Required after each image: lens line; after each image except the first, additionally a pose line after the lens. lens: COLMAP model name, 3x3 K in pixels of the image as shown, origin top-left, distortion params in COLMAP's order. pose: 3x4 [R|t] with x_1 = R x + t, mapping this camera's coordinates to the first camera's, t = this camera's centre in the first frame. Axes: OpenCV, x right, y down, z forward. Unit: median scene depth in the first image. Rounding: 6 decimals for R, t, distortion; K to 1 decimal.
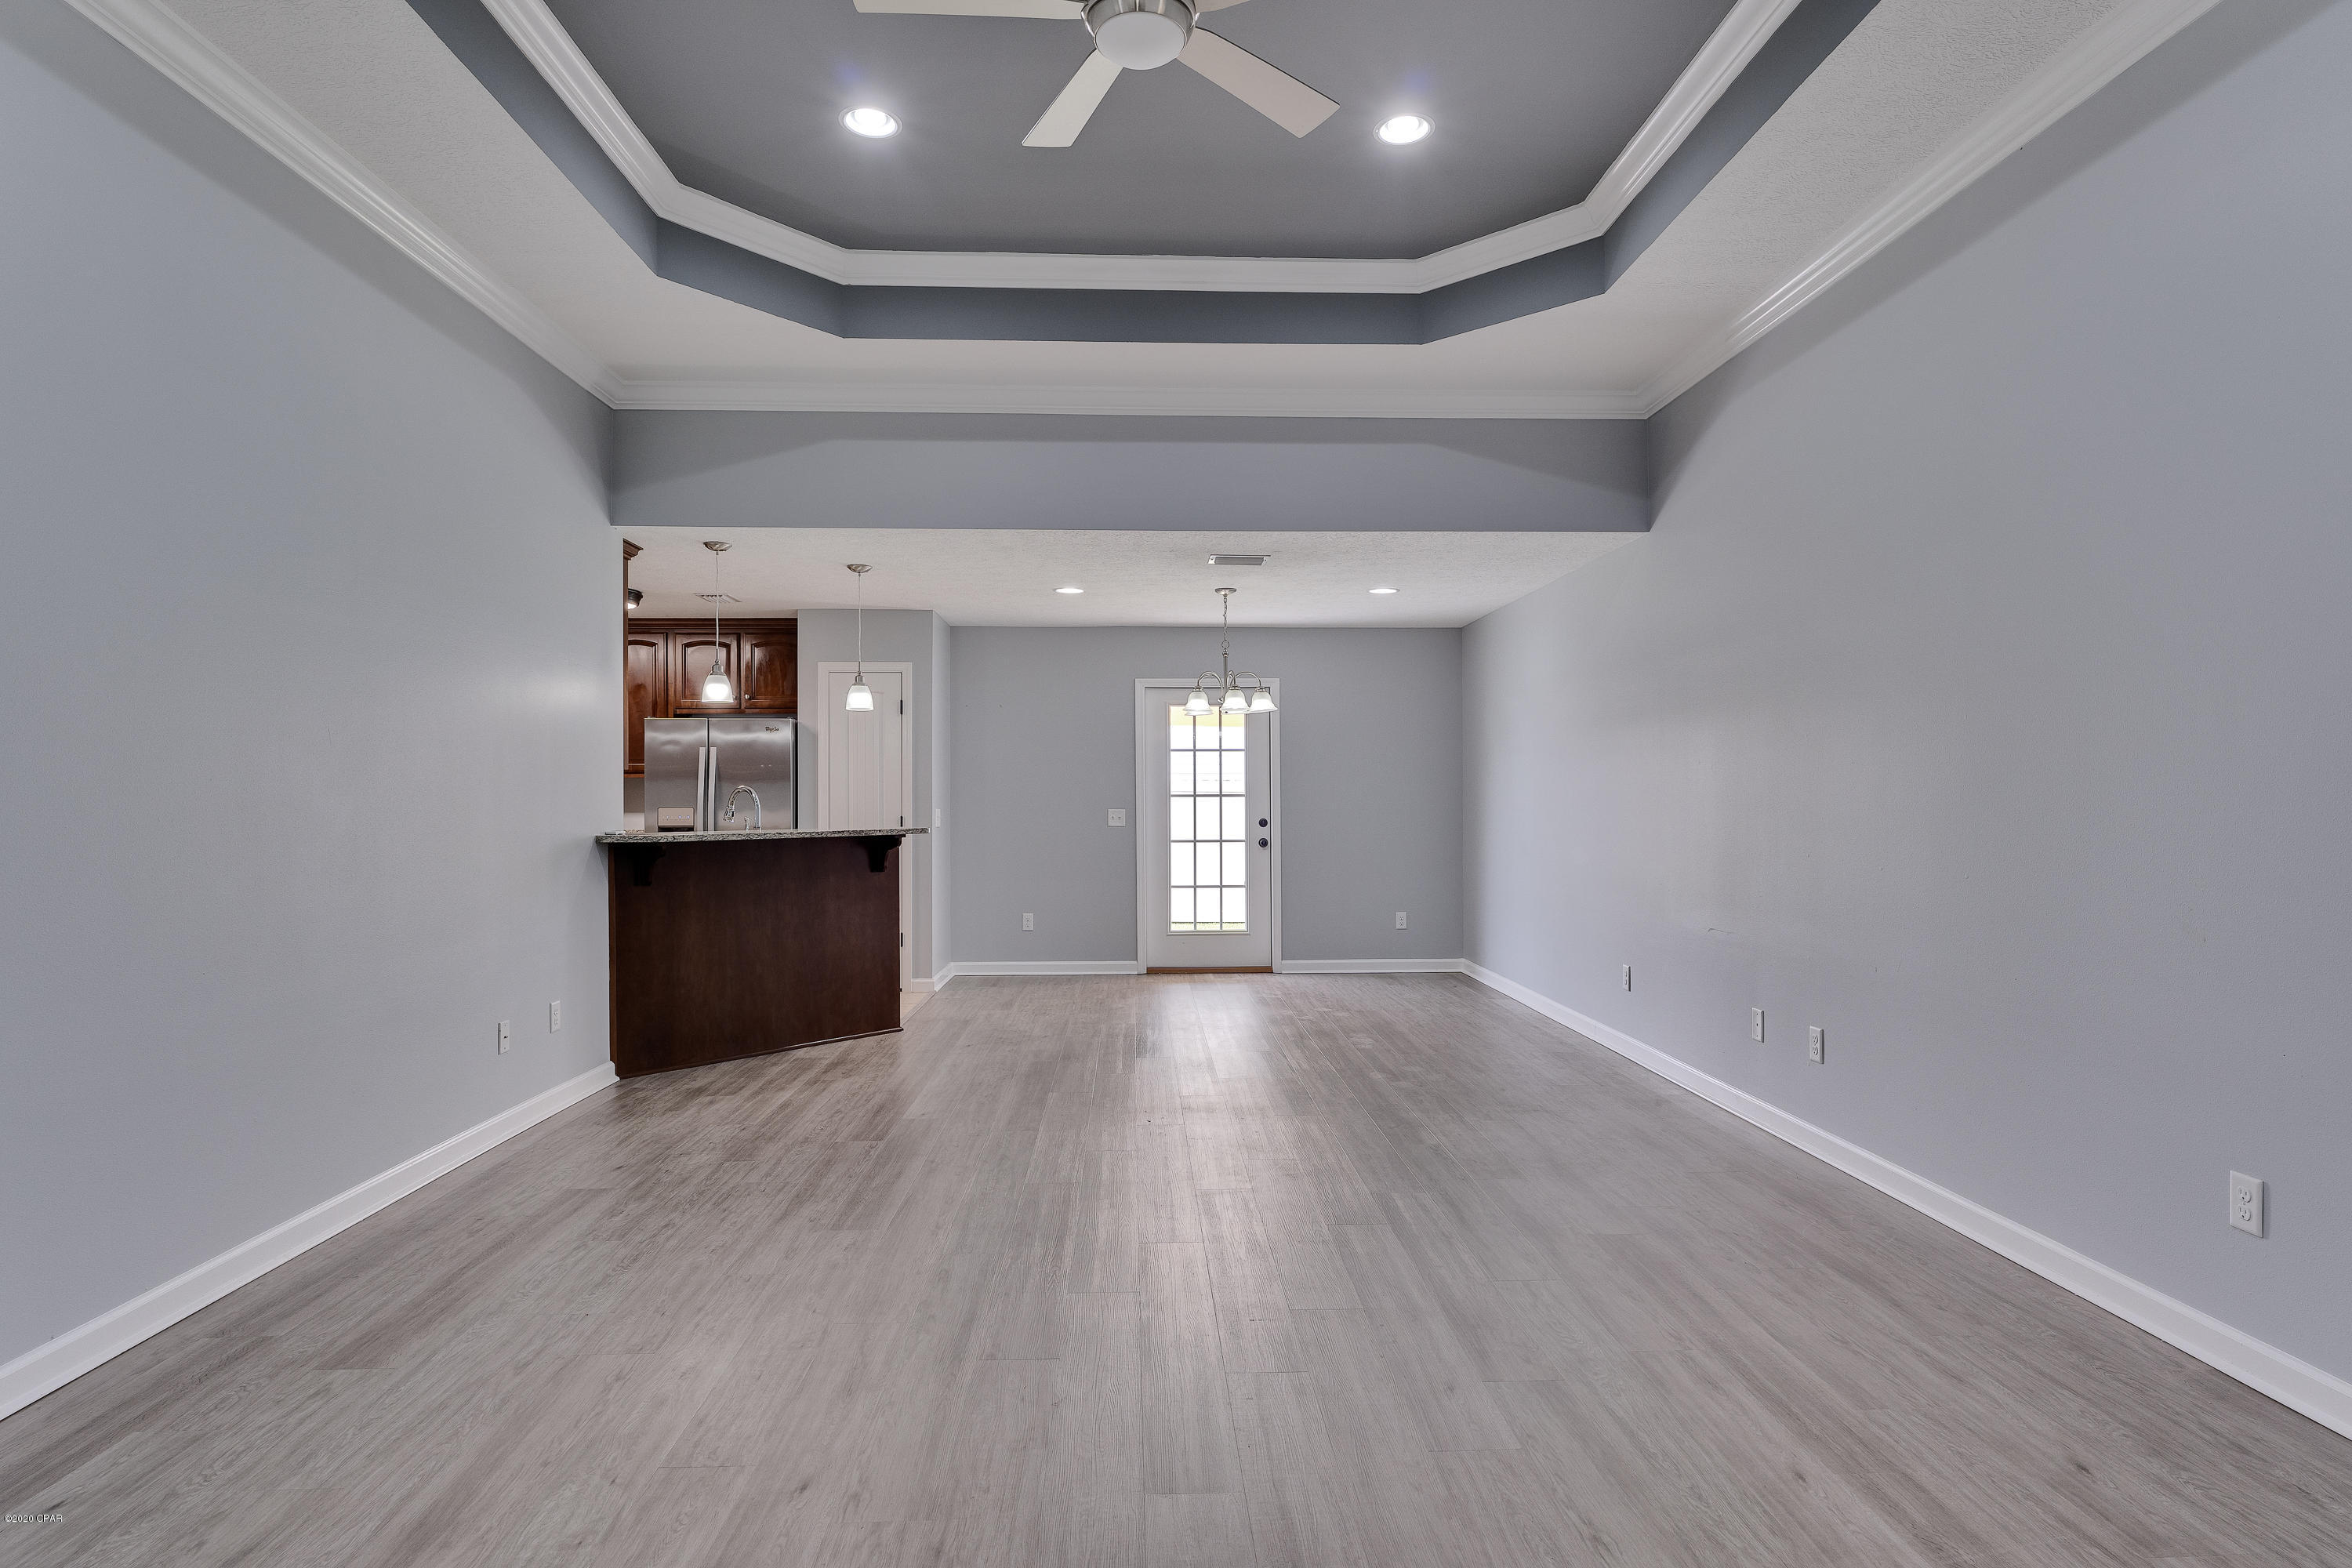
lens RADIAL K [[1241.9, 0, 1179.5], [0, 1241.9, 797.6], [0, 0, 1]] dist [0.001120, -0.000011]
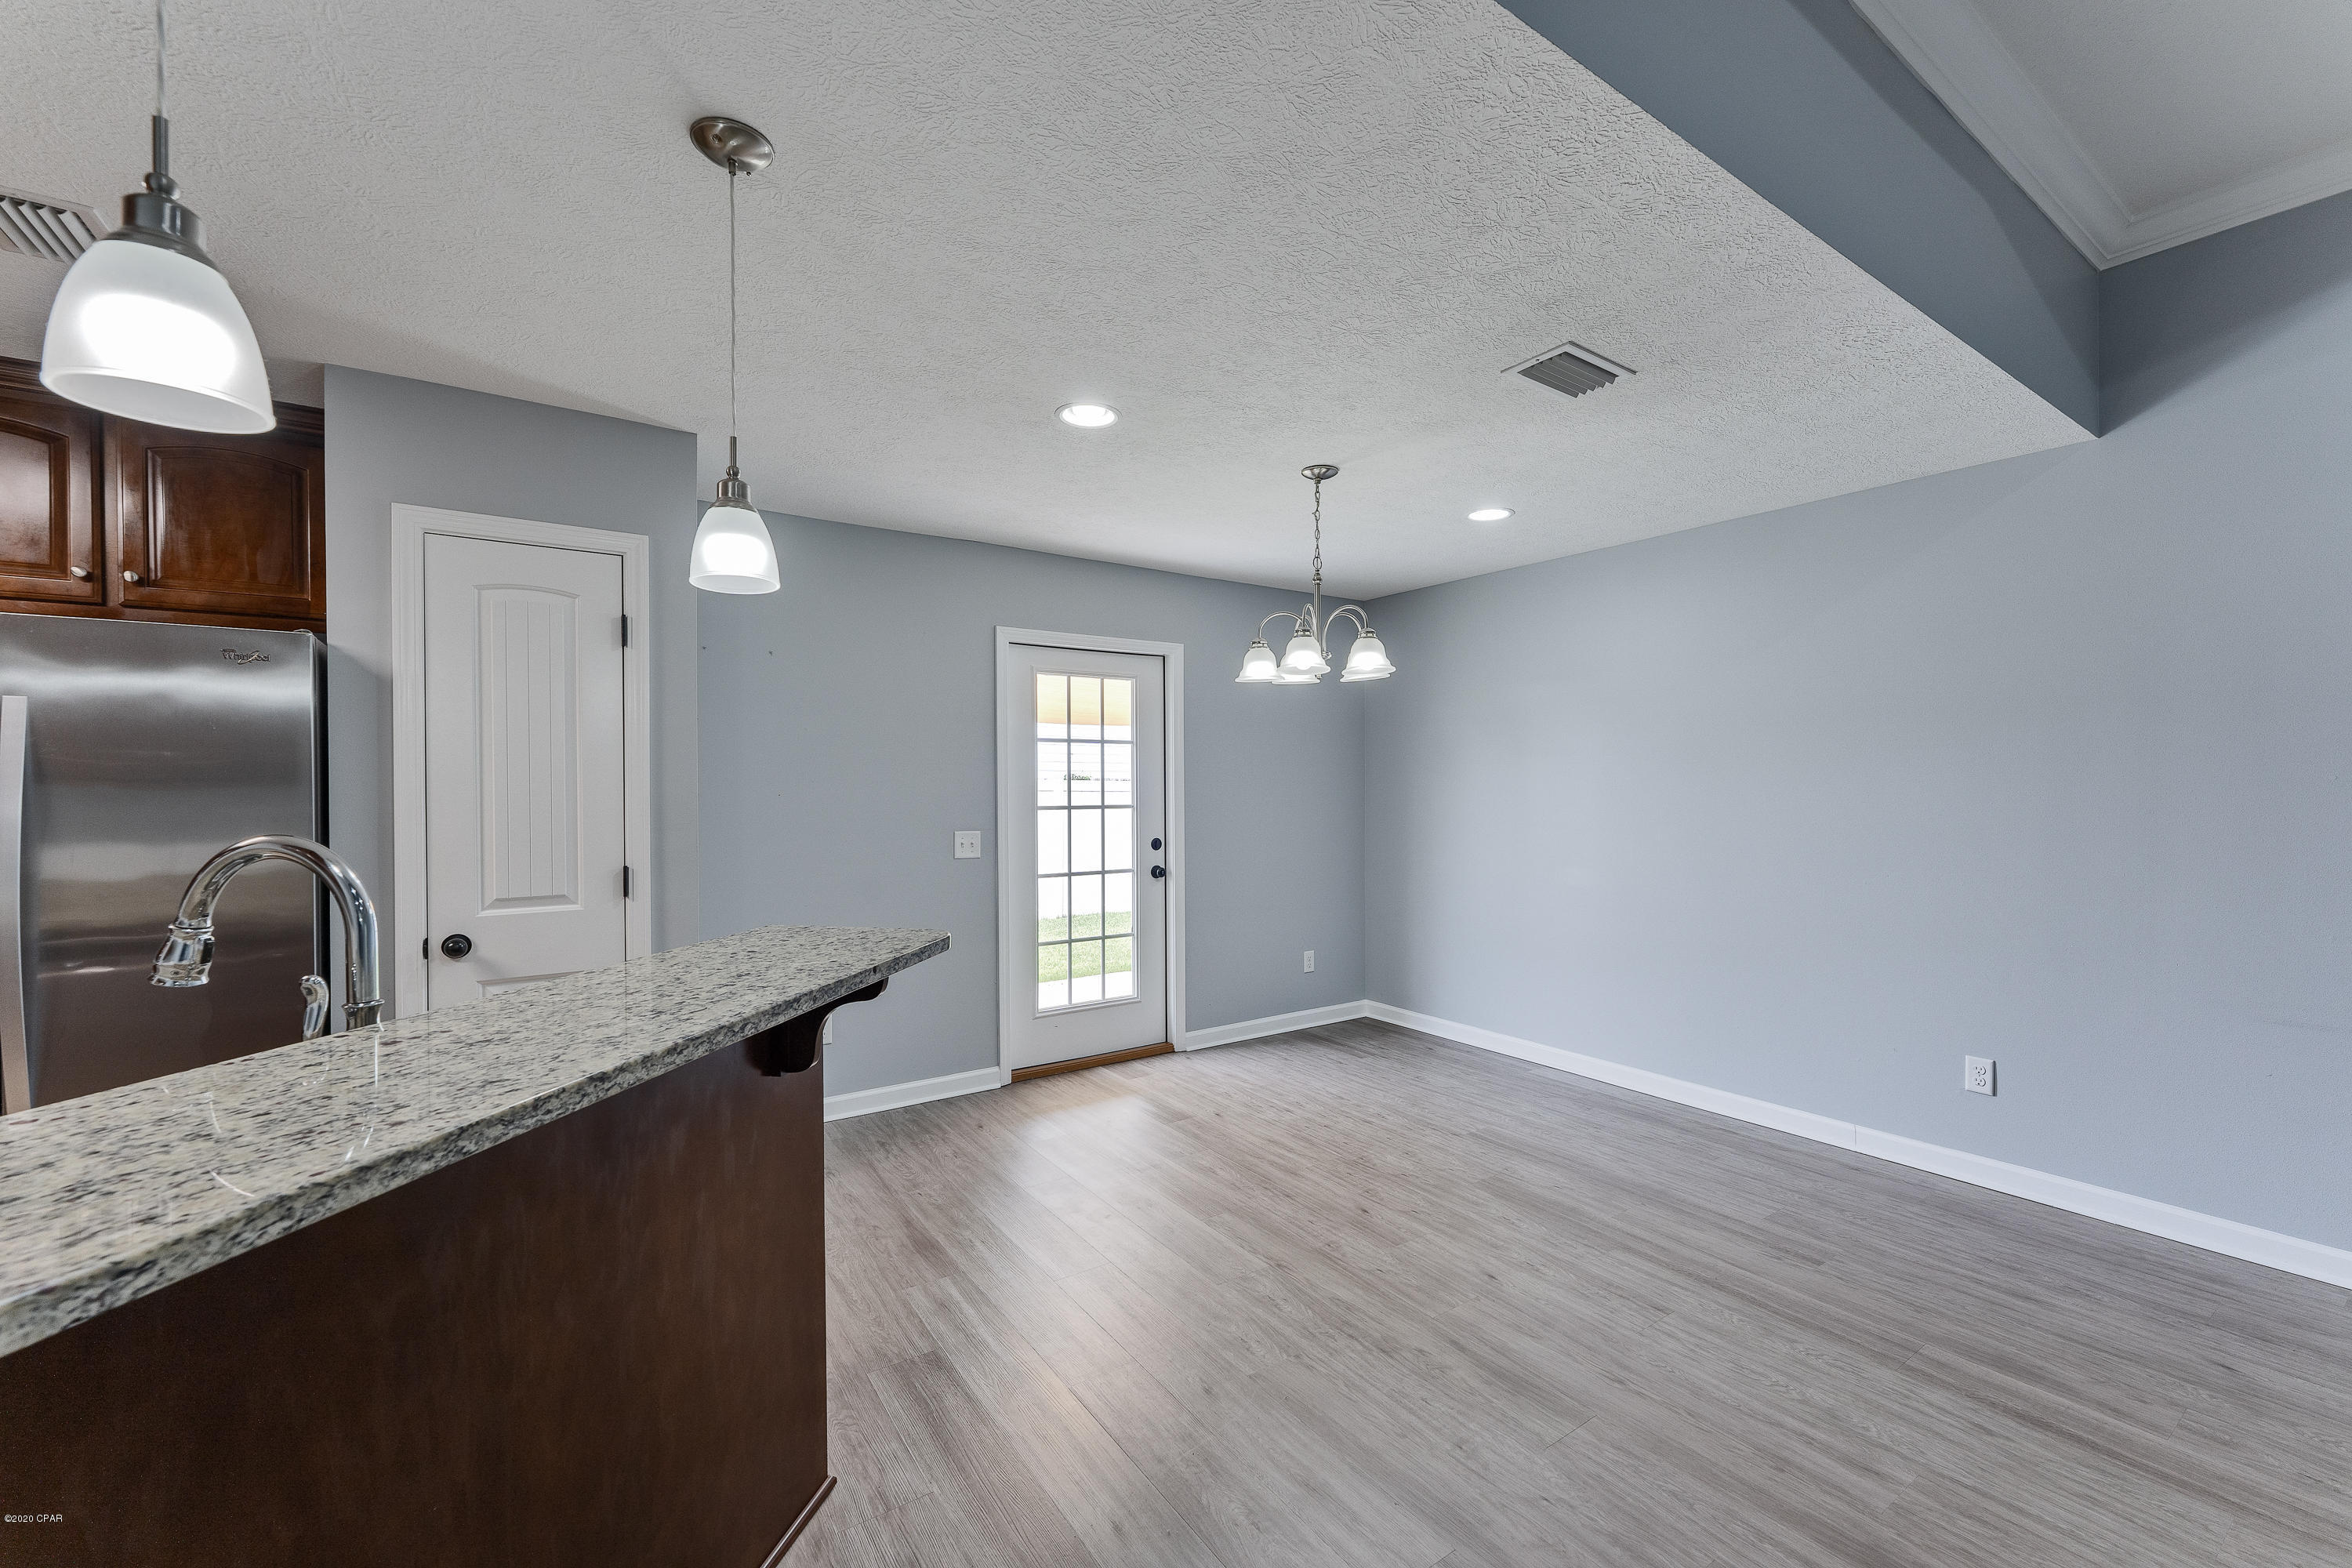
lens RADIAL K [[939.1, 0, 1178.2], [0, 939.1, 790.7], [0, 0, 1]] dist [0.001459, 0.000185]
pose [[0.846717, -0.002231, 0.532039, -0.213845], [0.000291, 0.999993, 0.003731, -0.012854], [-0.532043, -0.003004, 0.846712, 0.538308]]
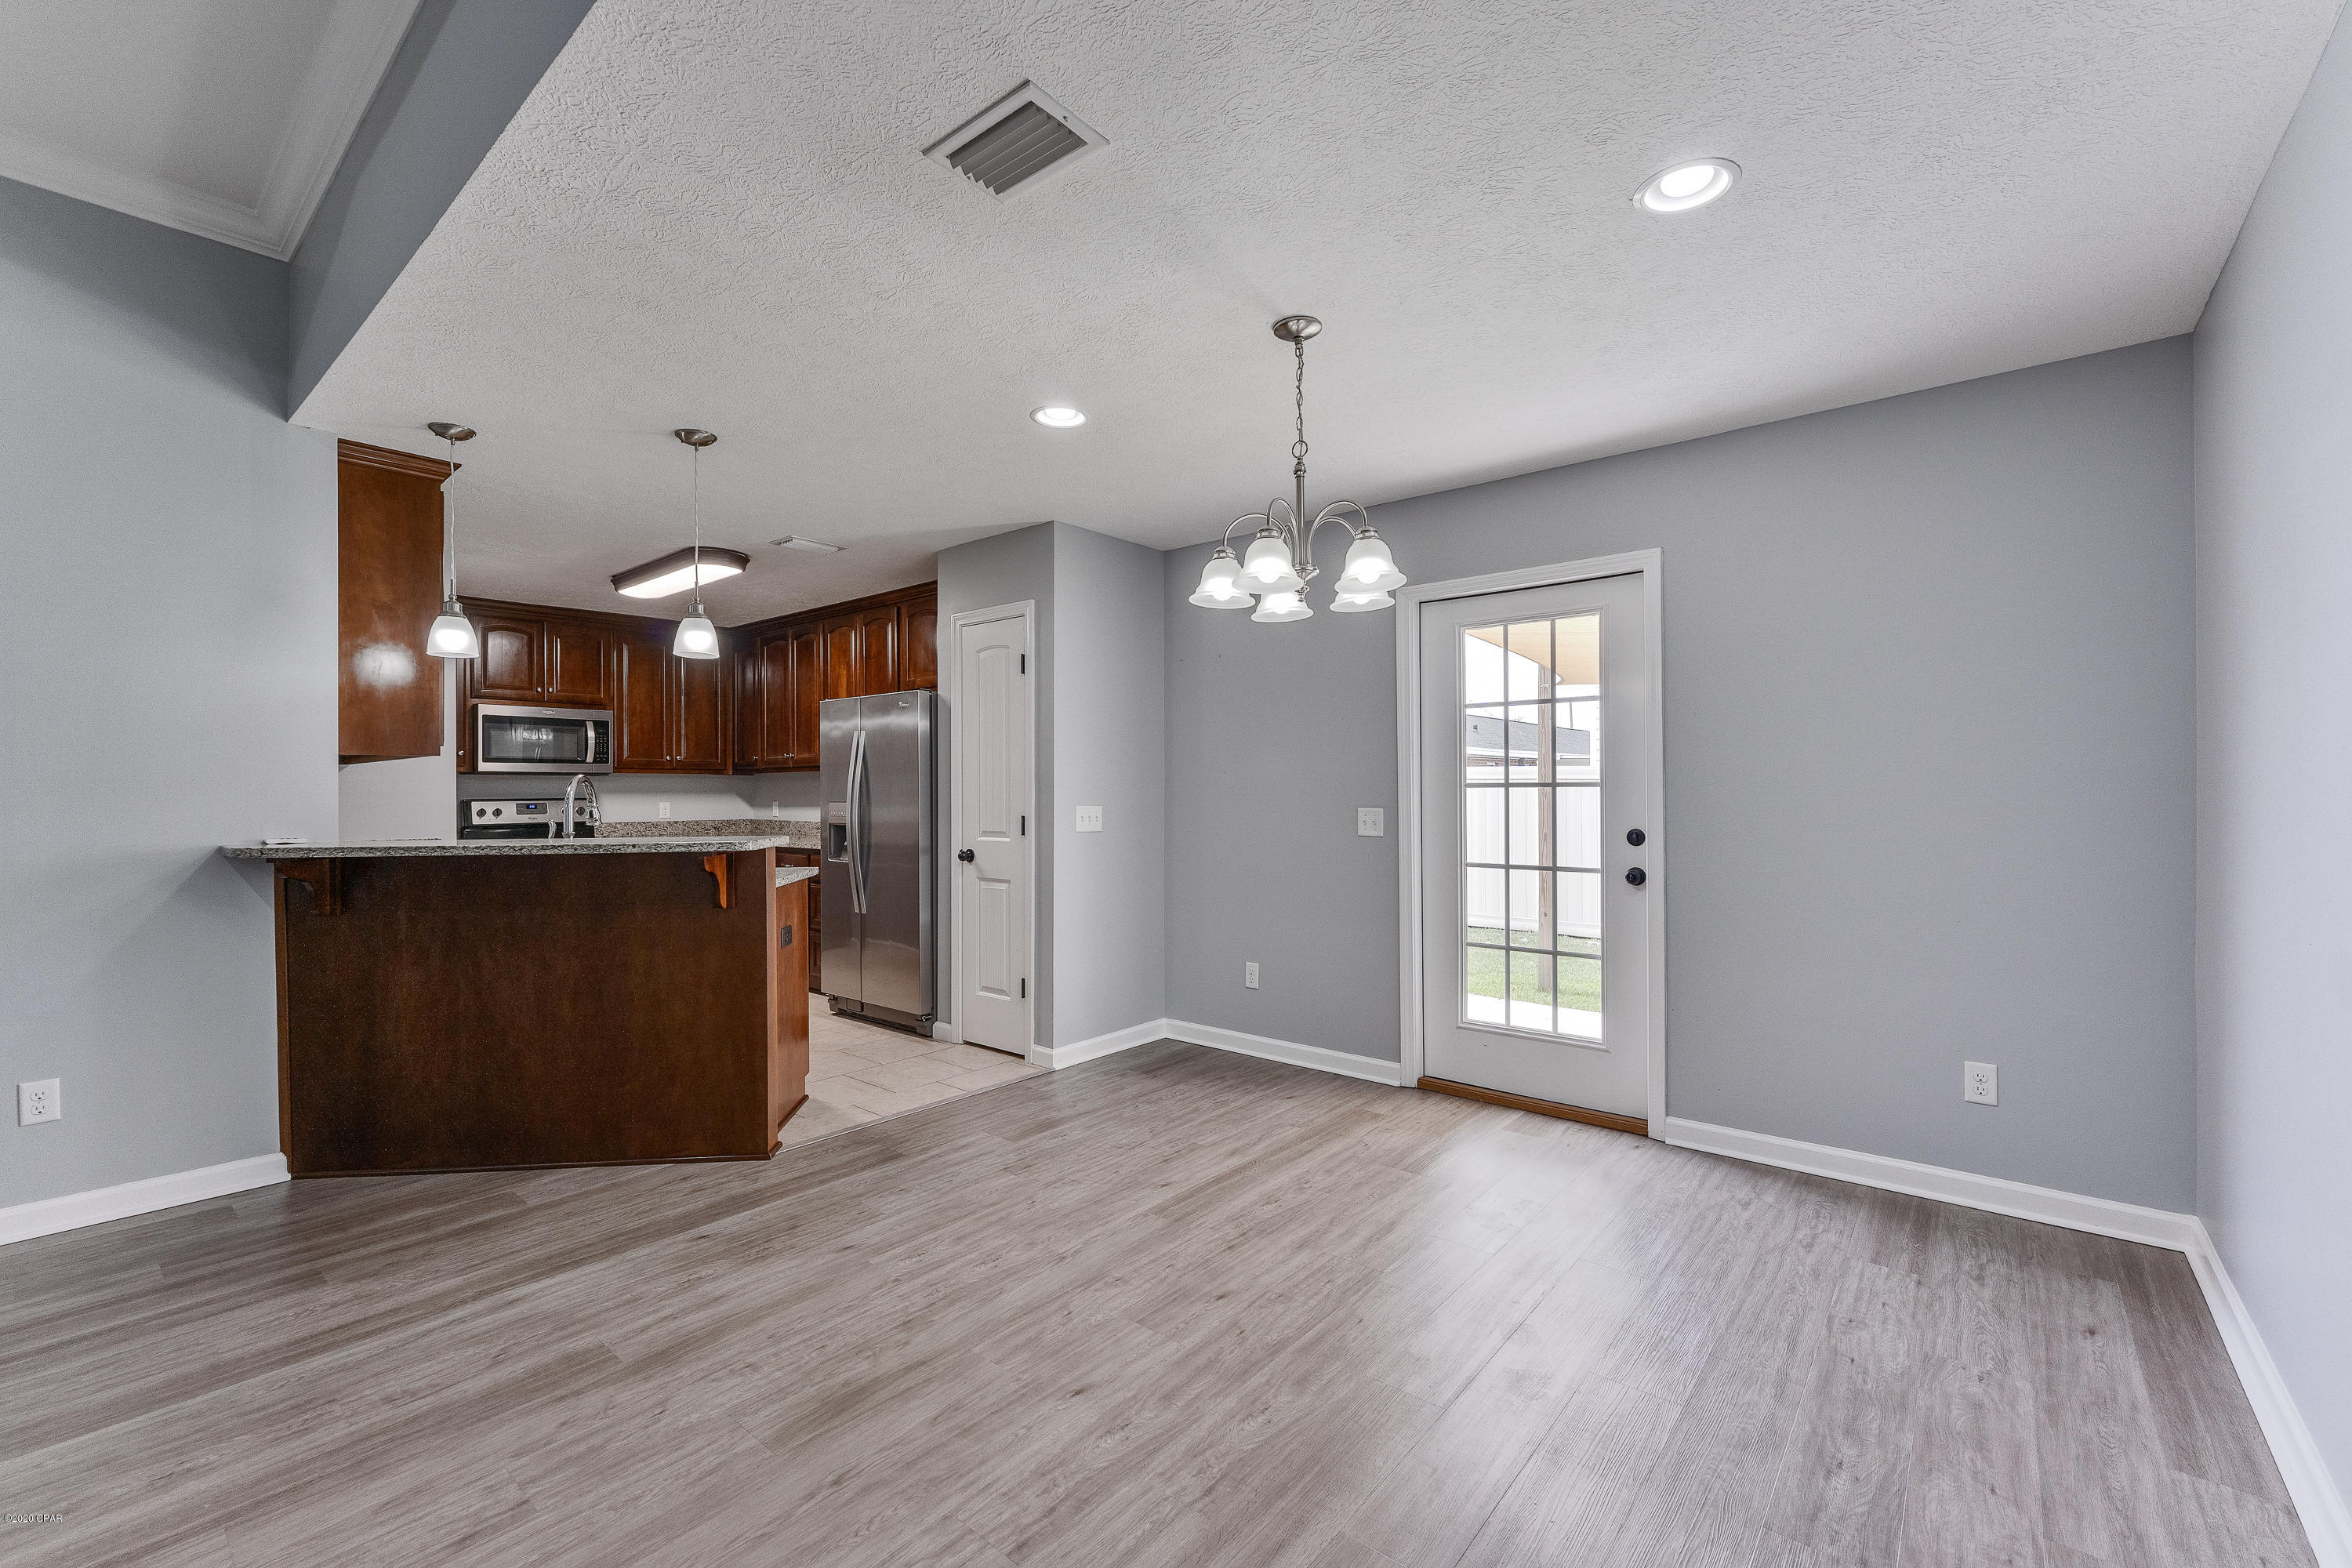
lens RADIAL K [[968.4, 0, 1177.9], [0, 968.4, 796.3], [0, 0, 1]] dist [-0.002479, -0.000328]
pose [[0.744577, 0.002479, -0.667531, 0.195497], [0.001871, 0.999981, 0.005800, 0.000633], [0.667533, -0.005568, 0.744559, 0.583534]]
